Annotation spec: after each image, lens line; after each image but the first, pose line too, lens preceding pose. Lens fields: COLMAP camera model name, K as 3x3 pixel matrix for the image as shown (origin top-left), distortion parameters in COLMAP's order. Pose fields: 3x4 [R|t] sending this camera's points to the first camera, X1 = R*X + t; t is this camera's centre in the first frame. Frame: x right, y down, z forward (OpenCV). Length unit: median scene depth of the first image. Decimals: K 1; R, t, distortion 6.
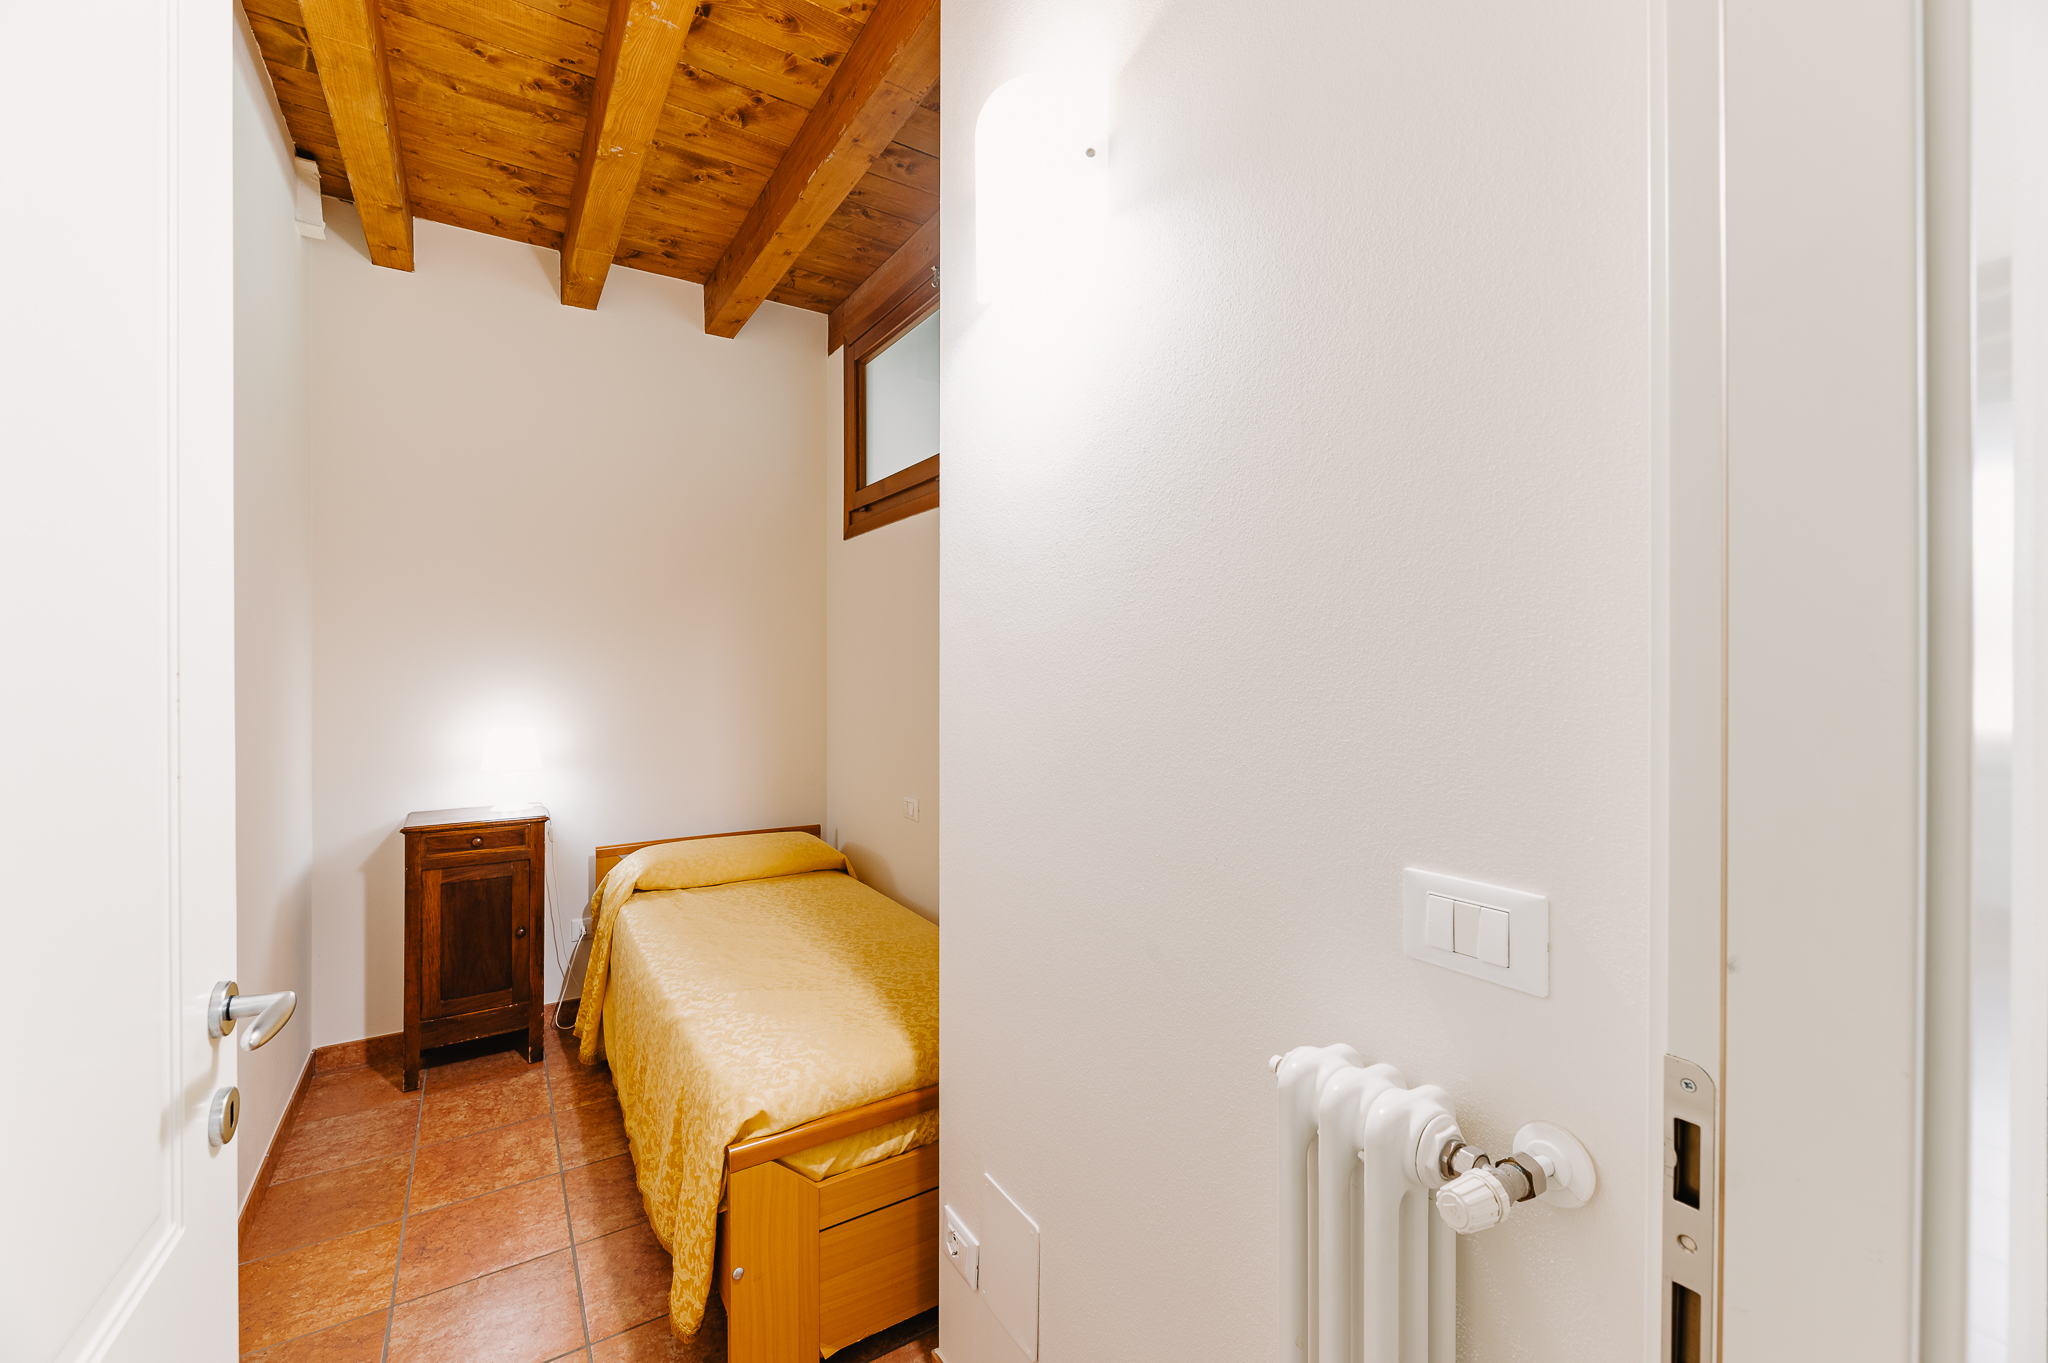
lens RADIAL K [[830.3, 0, 1059.0], [0, 830.3, 674.4], [0, 0, 1]] dist [0.000015, 0.000113]
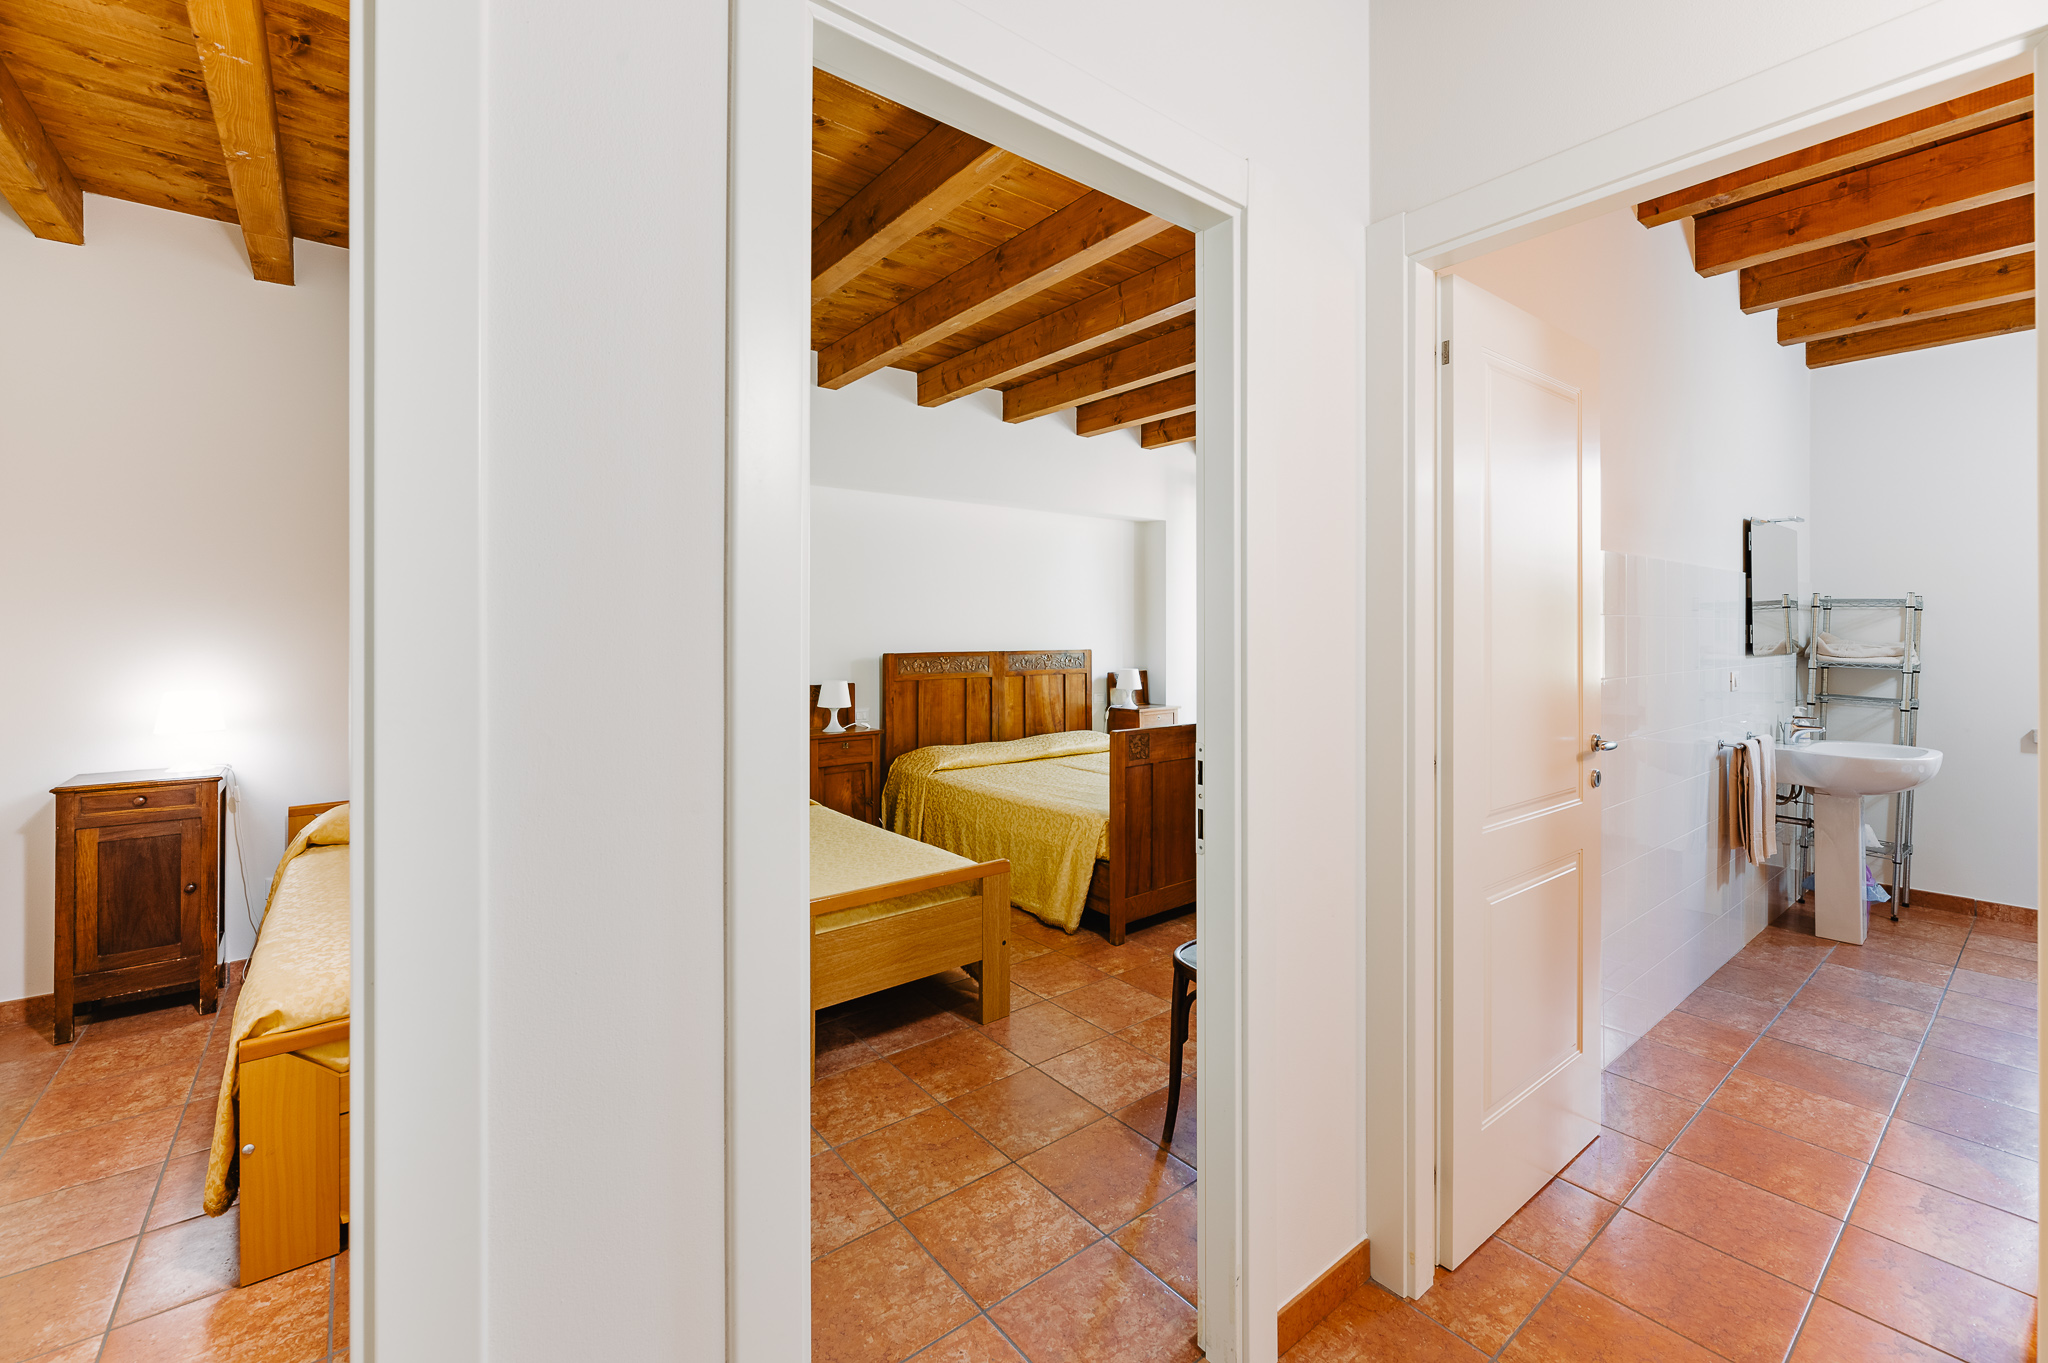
lens RADIAL K [[830.3, 0, 1017.6], [0, 830.3, 635.2], [0, 0, 1]] dist [0.000015, 0.000113]
pose [[0.995397, -0.001957, 0.095821, 0.295794], [0.002398, 0.999987, -0.004486, 0.002759], [-0.095811, 0.004695, 0.995388, -0.138043]]
